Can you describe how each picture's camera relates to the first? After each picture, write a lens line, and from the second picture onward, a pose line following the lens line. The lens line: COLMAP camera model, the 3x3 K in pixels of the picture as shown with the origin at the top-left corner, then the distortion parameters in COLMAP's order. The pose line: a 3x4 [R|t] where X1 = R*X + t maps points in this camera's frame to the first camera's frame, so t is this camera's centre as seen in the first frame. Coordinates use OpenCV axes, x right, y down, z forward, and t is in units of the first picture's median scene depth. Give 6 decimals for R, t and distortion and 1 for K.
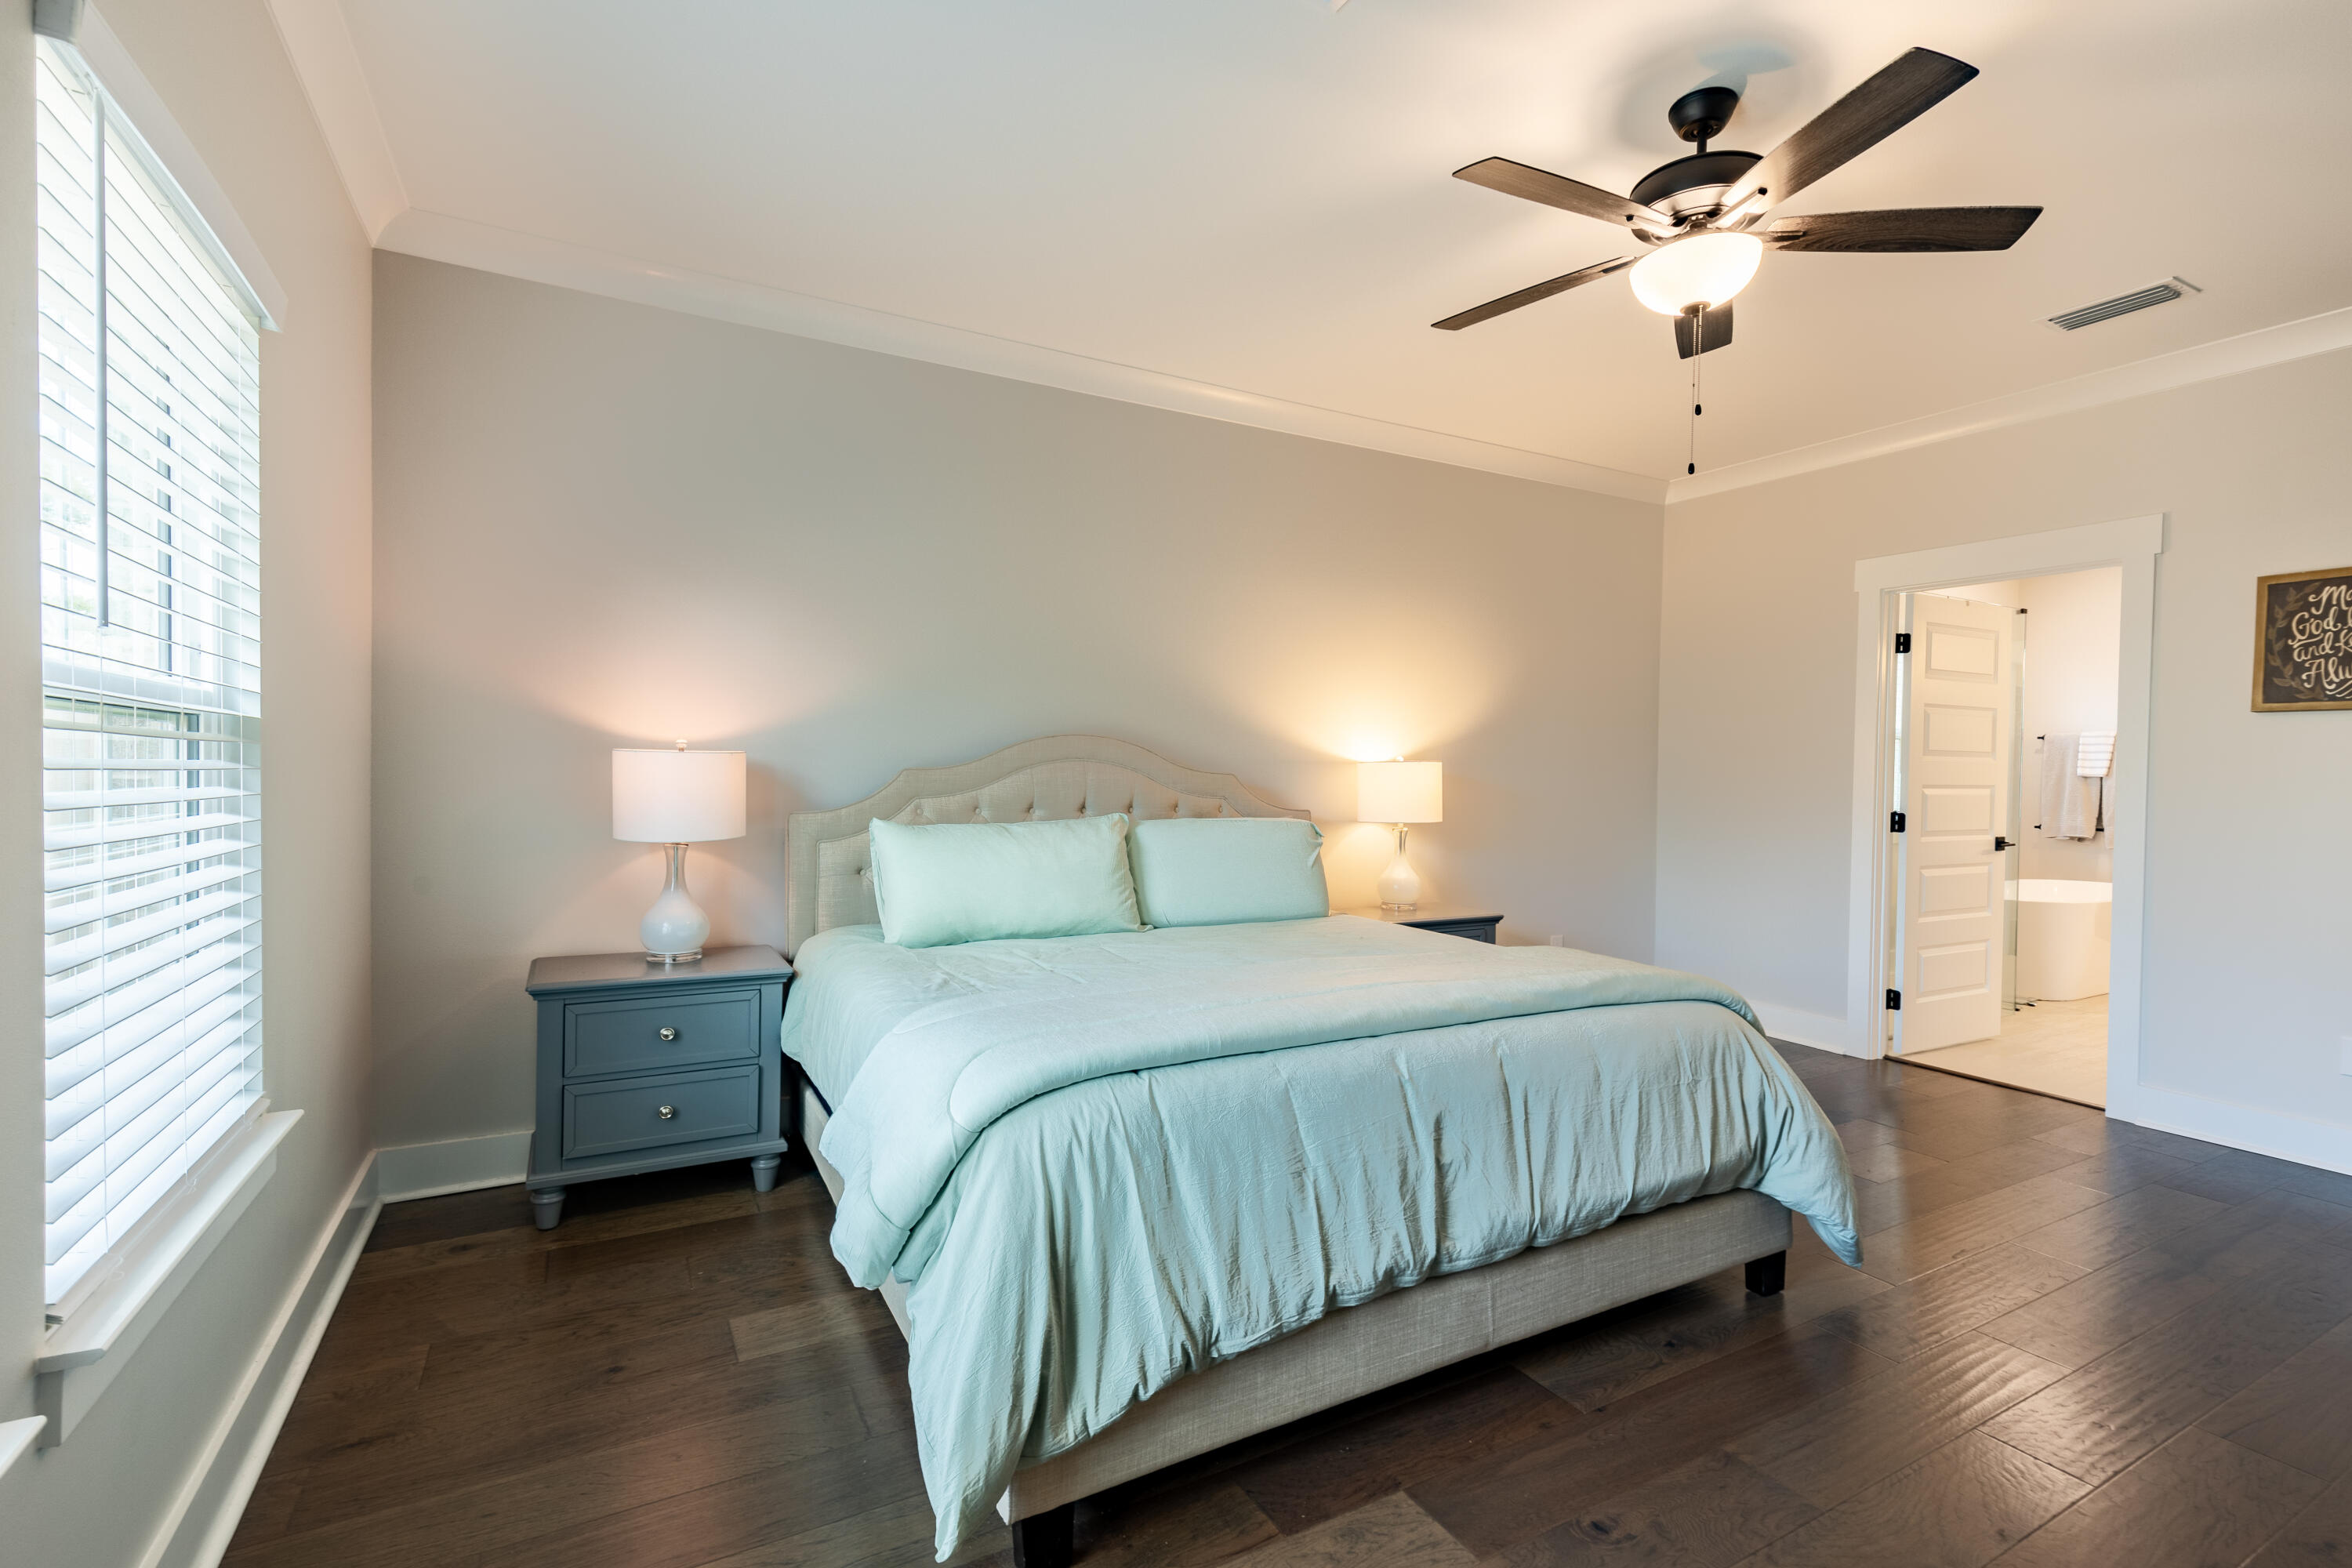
lens RADIAL K [[1047.4, 0, 1180.8], [0, 1047.4, 788.2], [0, 0, 1]] dist [0.001652, 0.000183]
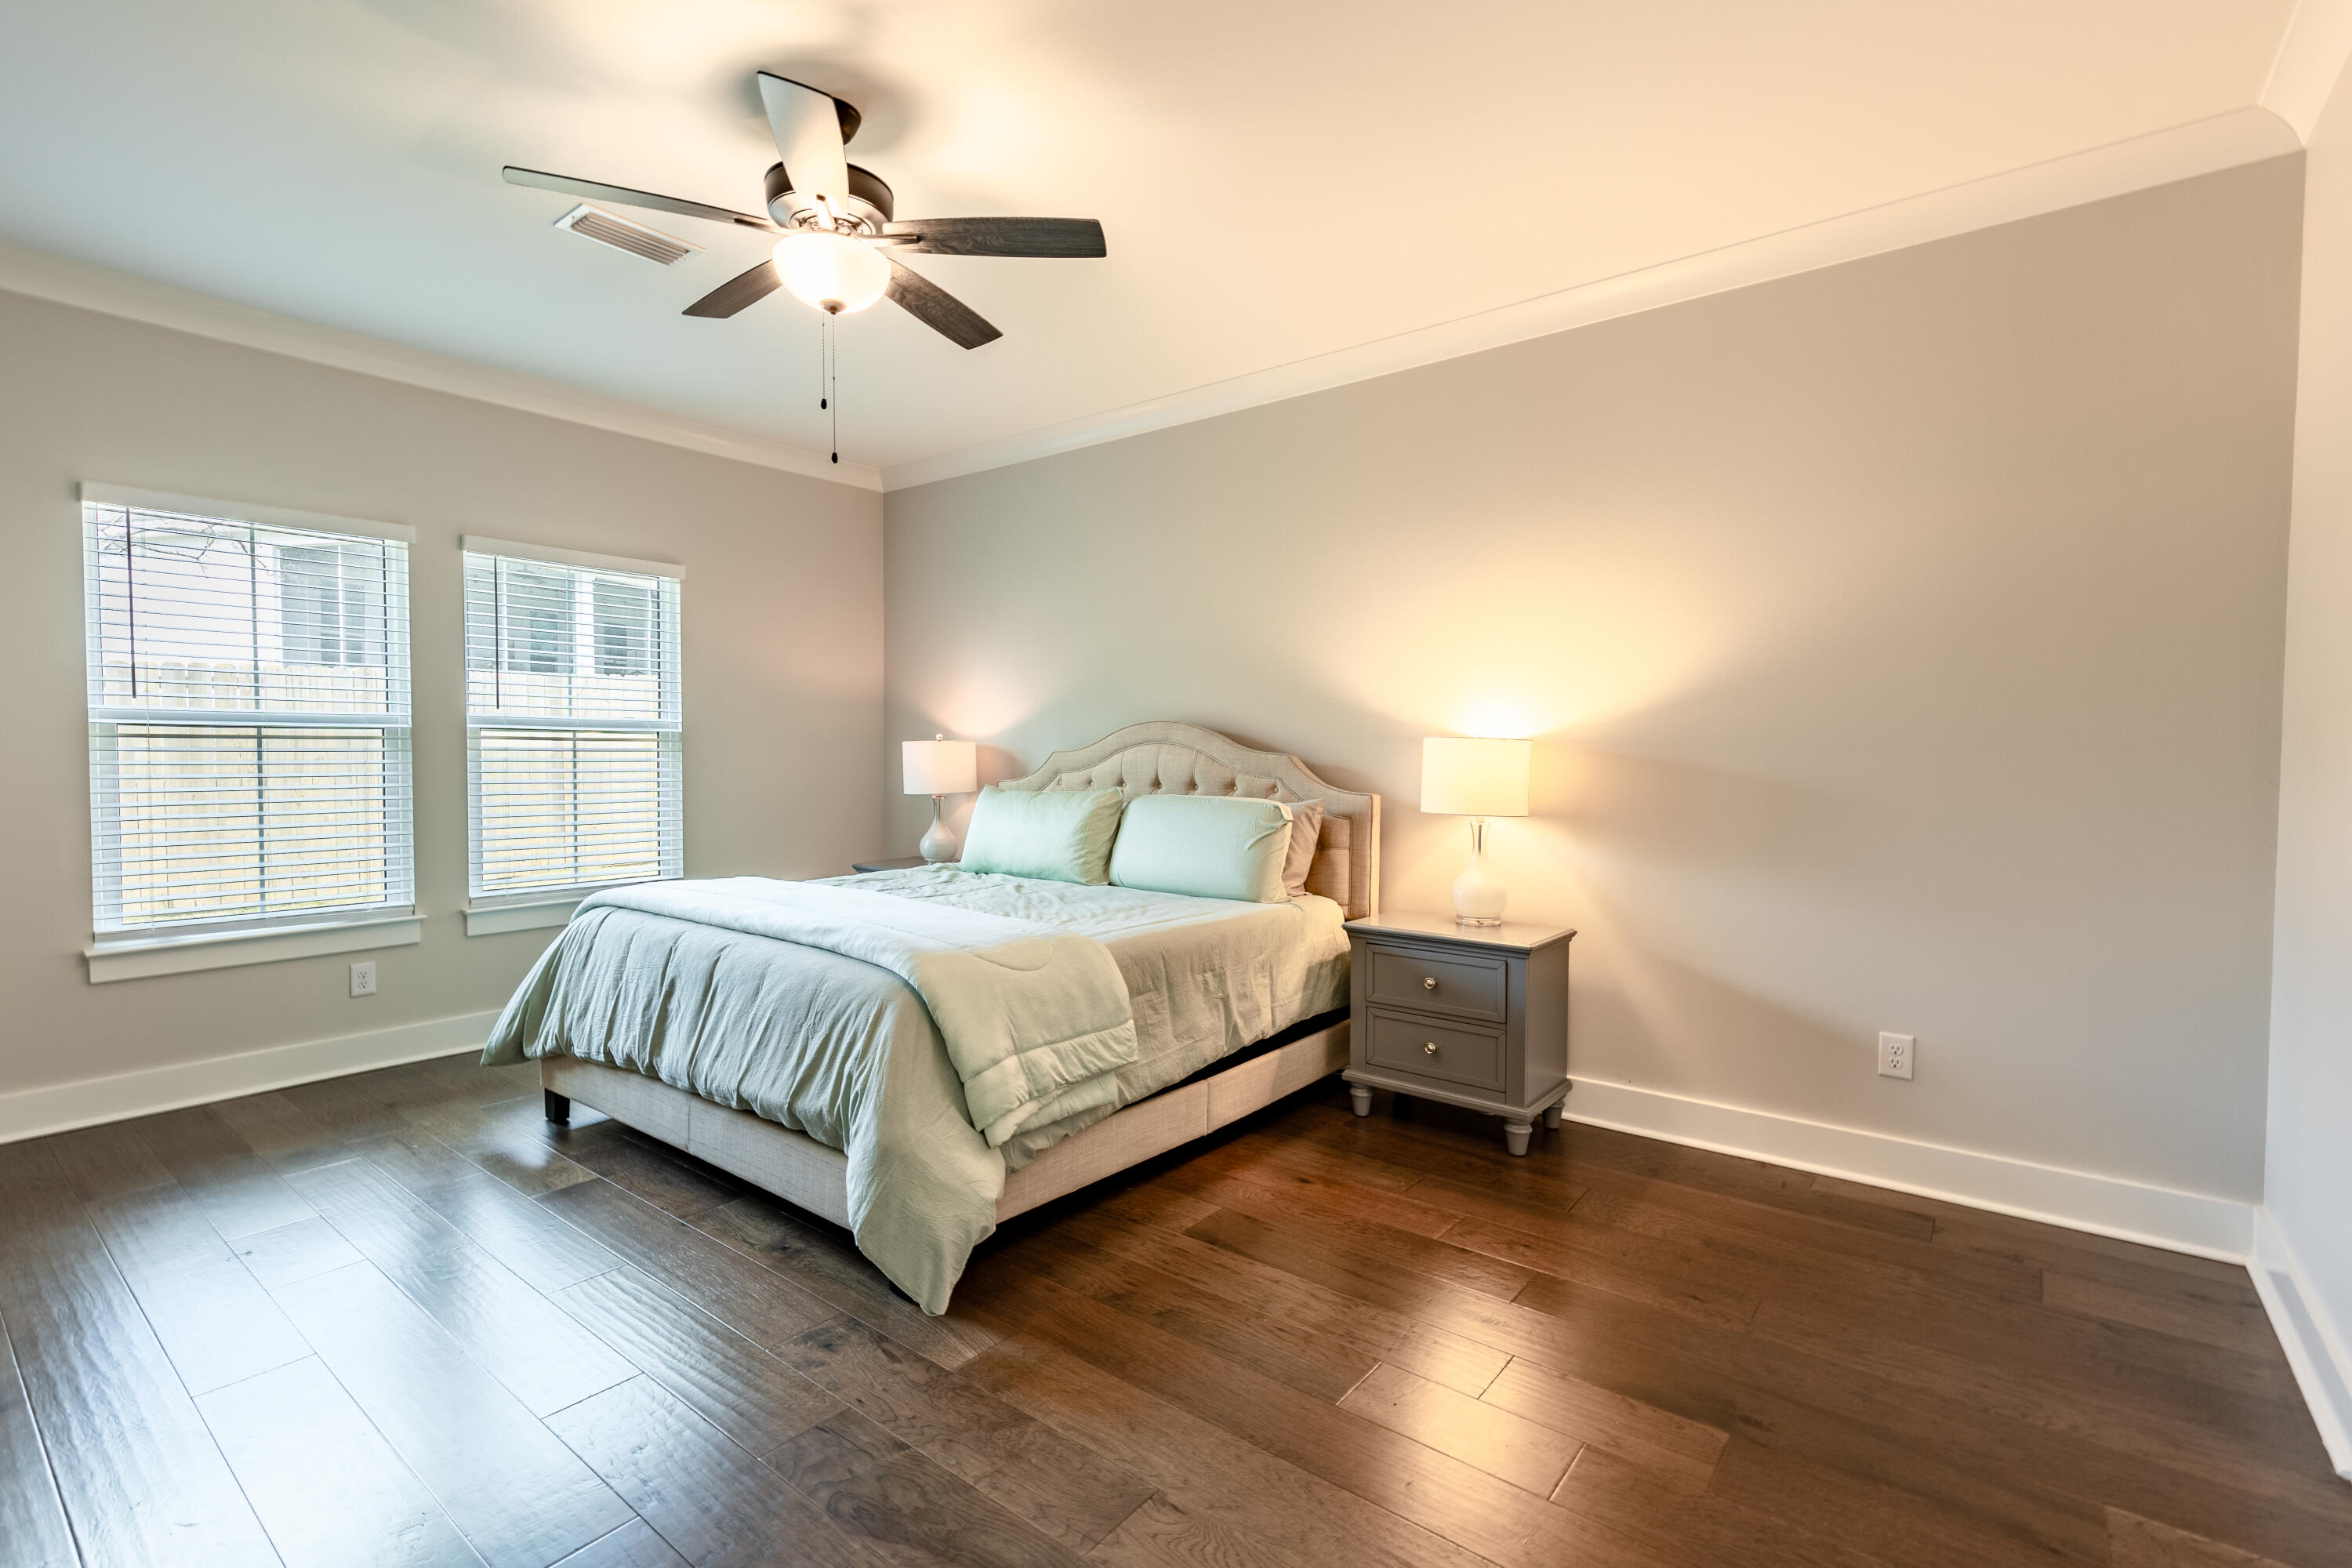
lens RADIAL K [[1065.1, 0, 1181.2], [0, 1065.1, 787.8], [0, 0, 1]] dist [0.010025, -0.000996]
pose [[0.387982, 0.019706, -0.921456, 1.040499], [-0.016878, 0.999756, 0.014275, 0.005435], [0.921512, 0.010014, 0.388220, 0.580586]]
